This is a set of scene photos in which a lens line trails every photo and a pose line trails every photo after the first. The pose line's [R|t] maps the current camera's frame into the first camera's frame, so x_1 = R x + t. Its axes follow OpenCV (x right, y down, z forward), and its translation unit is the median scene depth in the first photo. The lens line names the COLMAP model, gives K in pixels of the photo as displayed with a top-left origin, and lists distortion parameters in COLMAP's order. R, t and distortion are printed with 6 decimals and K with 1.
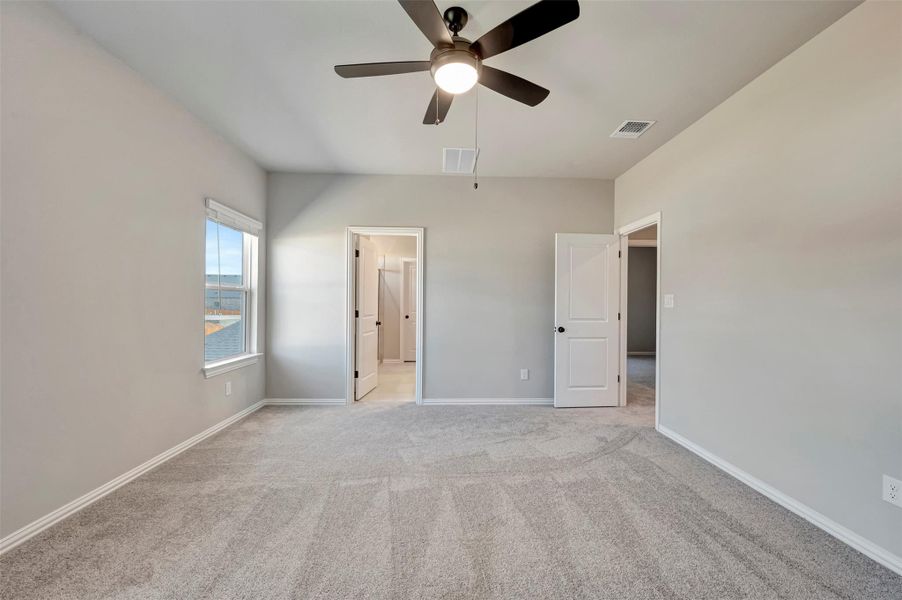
lens RADIAL K [[355.4, 0, 454.5], [0, 355.4, 295.9], [0, 0, 1]] dist [-0.003390, -0.000132]
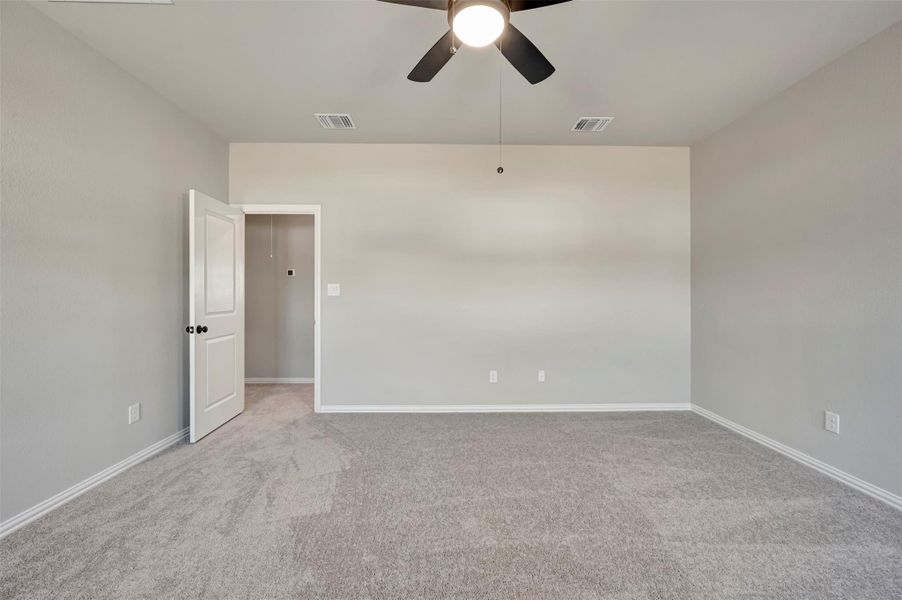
lens RADIAL K [[355.4, 0, 454.5], [0, 355.4, 295.9], [0, 0, 1]] dist [-0.003390, -0.000132]
pose [[0.005869, -0.011923, 0.999912, -0.462382], [-0.026835, 0.999567, 0.012076, 0.008162], [-0.999623, -0.026903, 0.005546, 0.576454]]
